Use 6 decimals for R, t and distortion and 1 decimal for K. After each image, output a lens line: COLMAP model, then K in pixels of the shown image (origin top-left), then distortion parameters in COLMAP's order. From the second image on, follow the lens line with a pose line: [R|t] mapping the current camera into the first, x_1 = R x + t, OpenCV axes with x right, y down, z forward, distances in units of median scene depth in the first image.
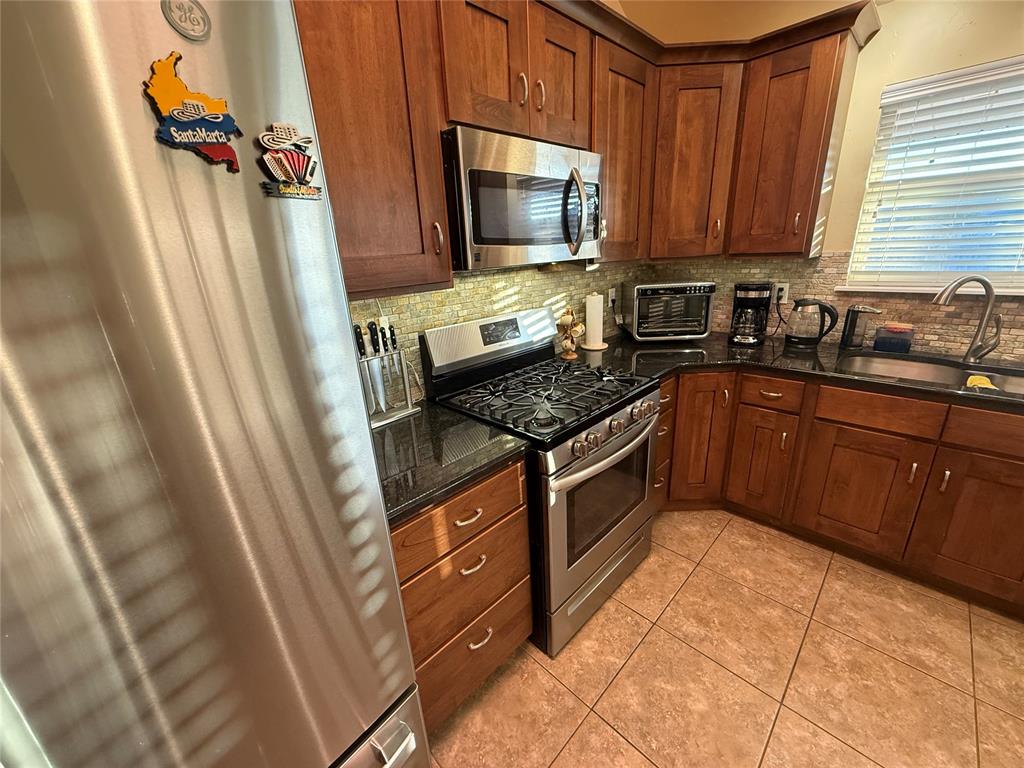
lens RADIAL K [[407.3, 0, 510.6], [0, 407.3, 384.3], [0, 0, 1]] dist [-0.001156, 0.000735]
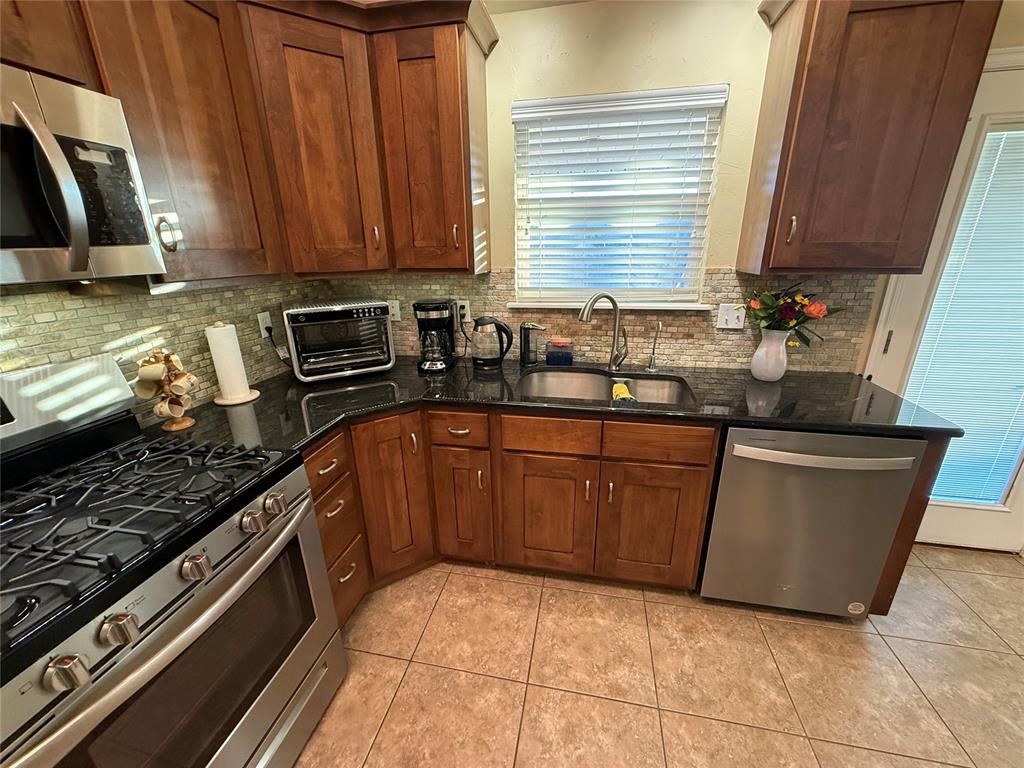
lens RADIAL K [[407.4, 0, 510.9], [0, 407.4, 384.7], [0, 0, 1]] dist [-0.000651, -0.000200]
pose [[0.832146, -0.140946, 0.536347, 0.278626], [0.150471, 0.988266, 0.026248, -0.079005], [-0.533753, 0.058863, 0.843589, 0.202741]]
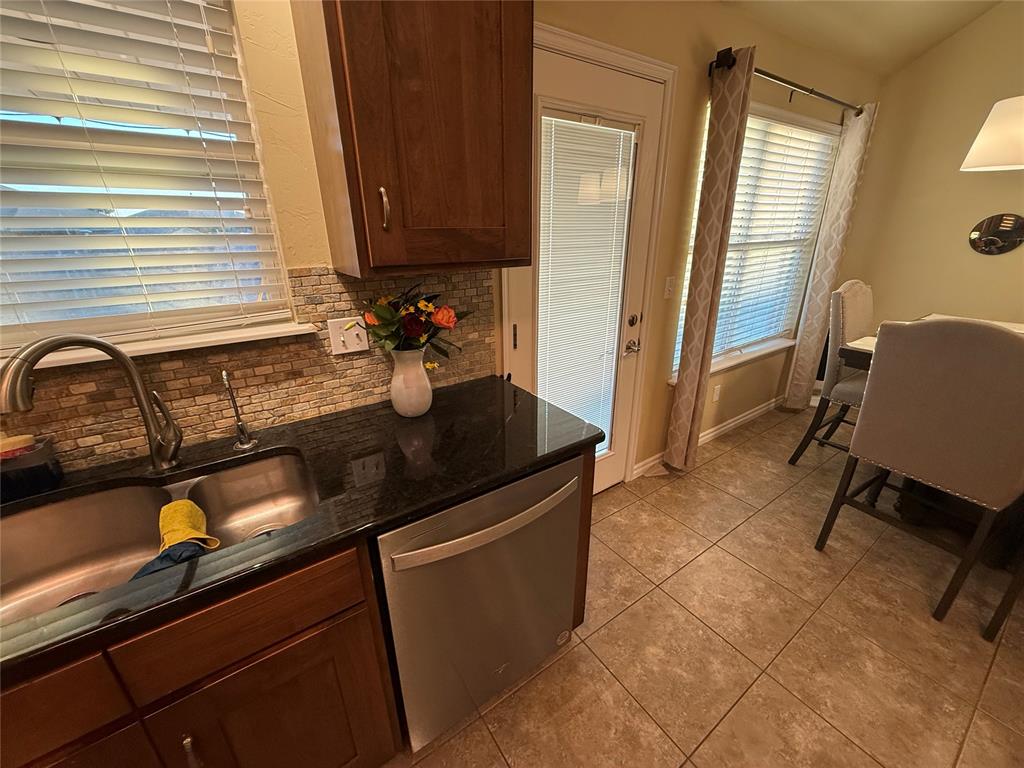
lens RADIAL K [[407.3, 0, 510.6], [0, 407.3, 384.3], [0, 0, 1]] dist [-0.001156, 0.000735]
pose [[0.185440, -0.304000, 0.934450, 0.660011], [0.314589, 0.919261, 0.236629, -0.137225], [-0.930938, 0.250087, 0.266103, 0.324262]]
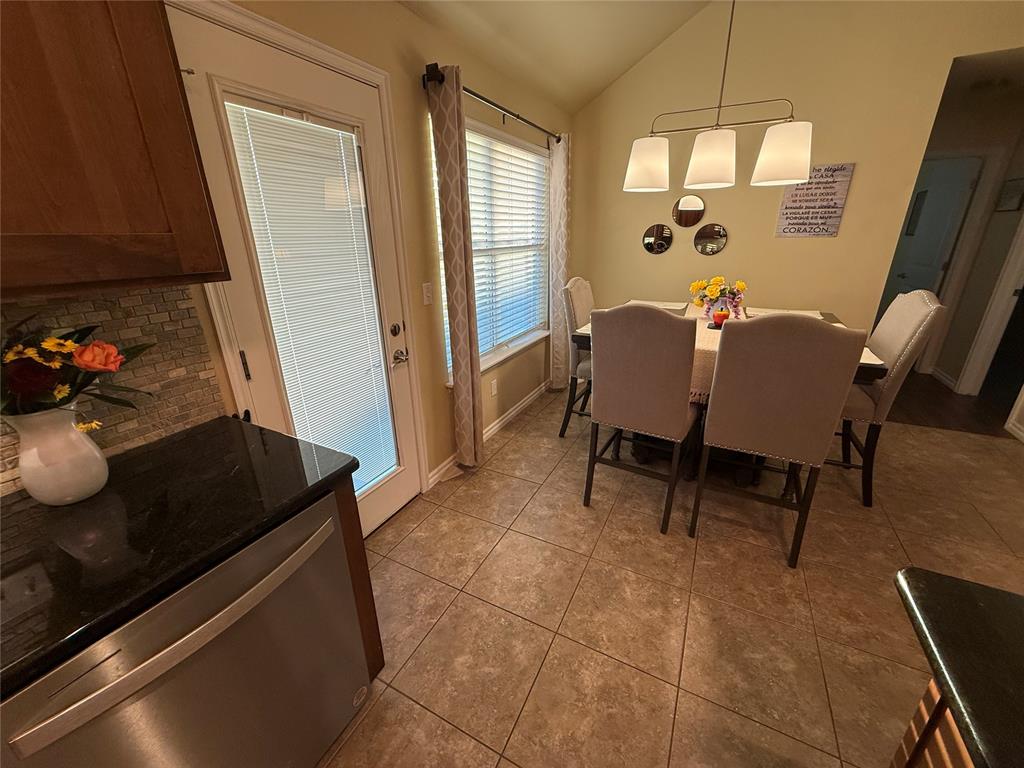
lens RADIAL K [[407.4, 0, 510.9], [0, 407.4, 384.7], [0, 0, 1]] dist [-0.000651, -0.000200]
pose [[-0.300778, -0.278823, 0.912025, 0.699148], [0.331075, 0.866308, 0.374032, -0.105961], [-0.894384, 0.414449, -0.168255, 0.235490]]
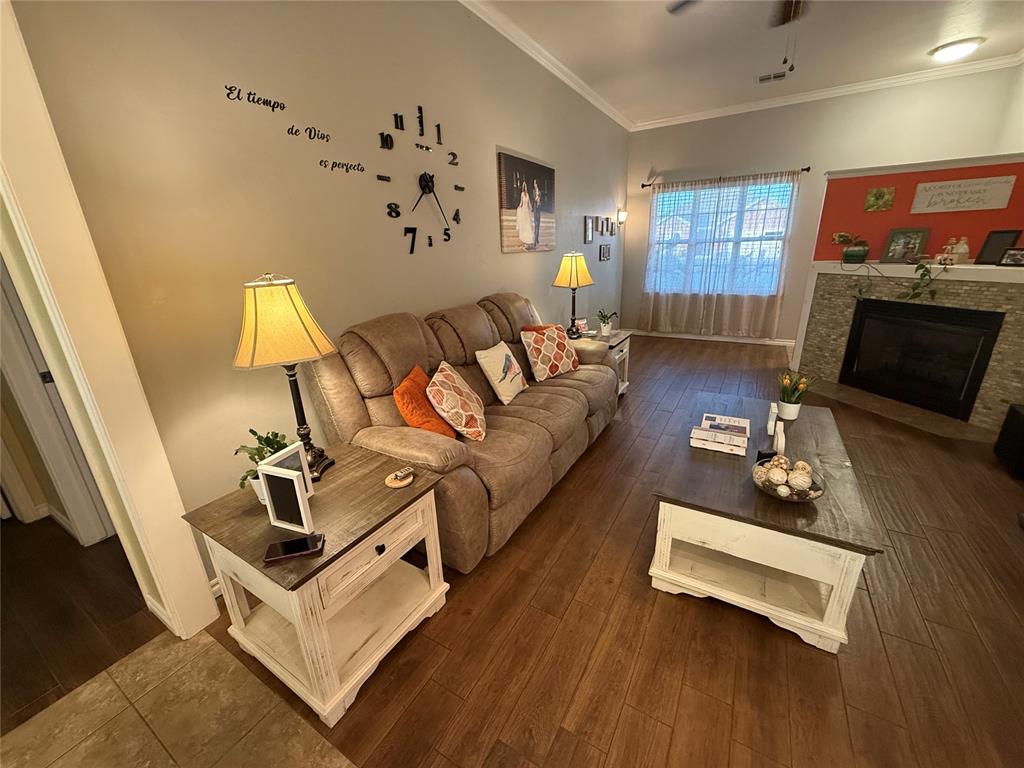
lens RADIAL K [[407.3, 0, 510.6], [0, 407.3, 384.3], [0, 0, 1]] dist [-0.001156, 0.000735]
pose [[-0.965551, 0.160316, -0.204963, 0.842231], [0.003528, 0.795665, 0.605726, 0.329576], [0.260189, 0.584137, -0.768821, -1.079697]]
